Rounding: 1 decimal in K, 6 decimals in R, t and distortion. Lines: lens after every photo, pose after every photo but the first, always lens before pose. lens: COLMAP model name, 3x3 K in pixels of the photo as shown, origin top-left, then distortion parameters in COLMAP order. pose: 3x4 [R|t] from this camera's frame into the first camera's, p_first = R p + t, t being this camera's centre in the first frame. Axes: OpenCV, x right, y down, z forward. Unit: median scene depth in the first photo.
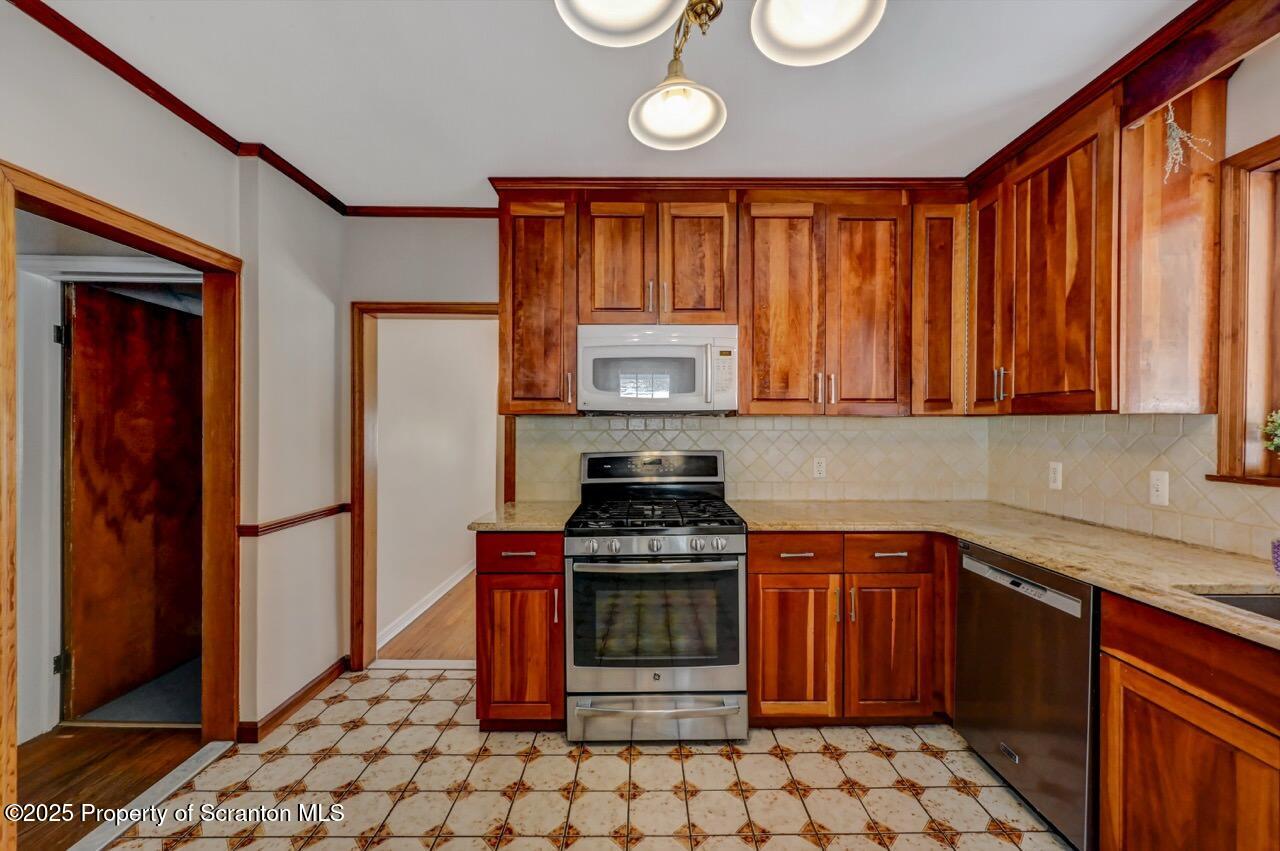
lens RADIAL K [[505.6, 0, 644.3], [0, 505.6, 426.7], [0, 0, 1]] dist [-0.001370, 0.000728]
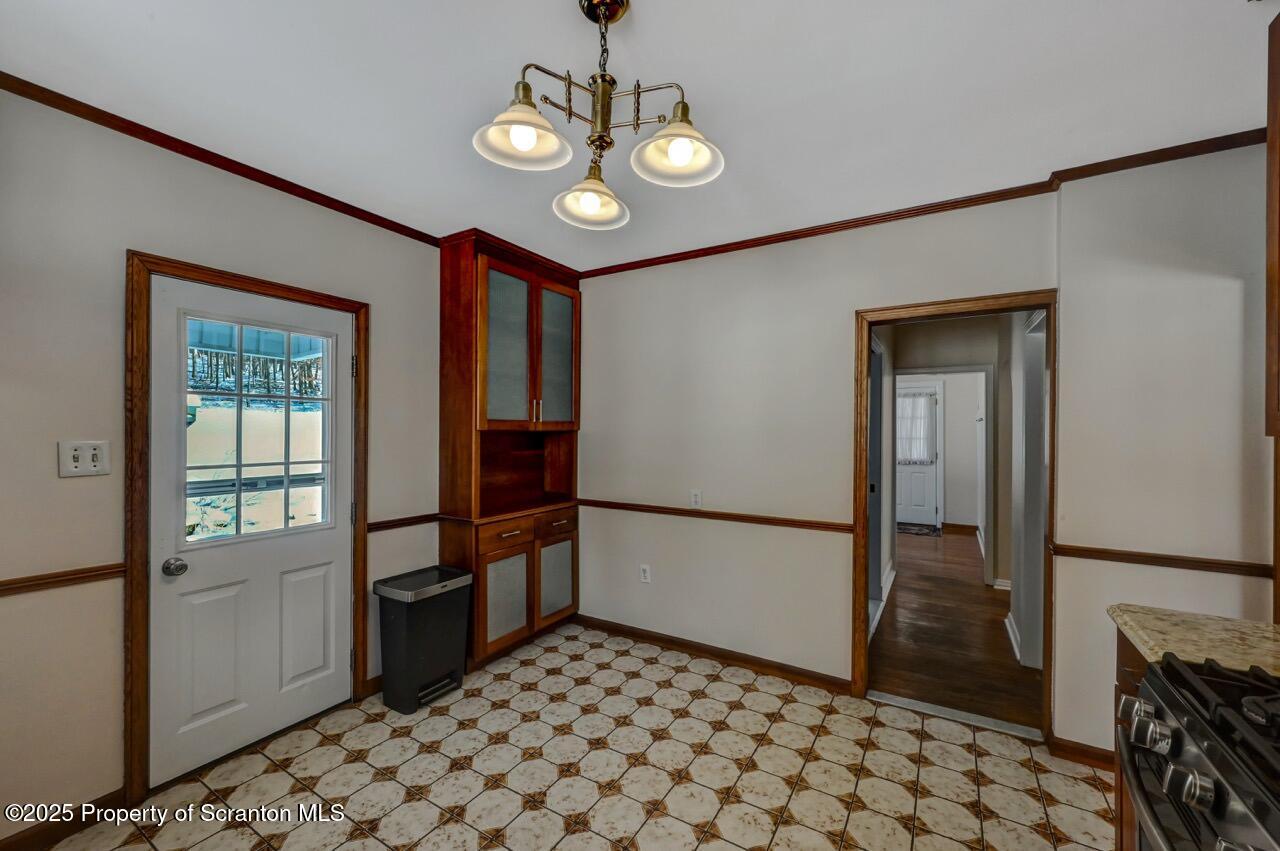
lens RADIAL K [[505.6, 0, 643.0], [0, 505.6, 429.2], [0, 0, 1]] dist [-0.001370, 0.000728]
pose [[-0.526358, -0.005495, -0.850245, 0.546506], [-0.005450, 0.999980, -0.003089, -0.029658], [0.850246, 0.003008, -0.526377, 0.830340]]
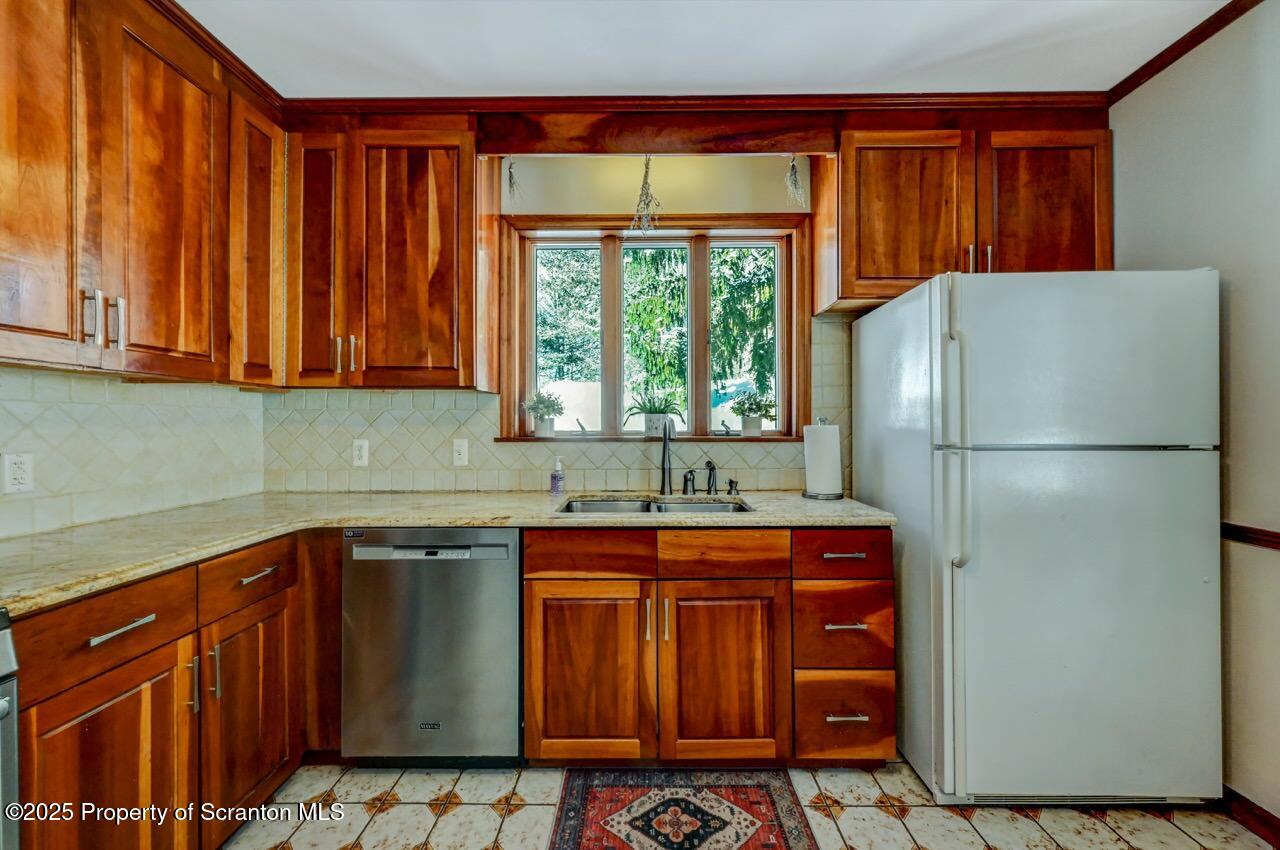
lens RADIAL K [[505.6, 0, 642.2], [0, 505.6, 425.4], [0, 0, 1]] dist [-0.001370, 0.000728]
pose [[0.019177, -0.004424, 0.999806, -0.208579], [0.005803, 0.999974, 0.004313, 0.046129], [-0.999799, 0.005720, 0.019202, 0.464814]]
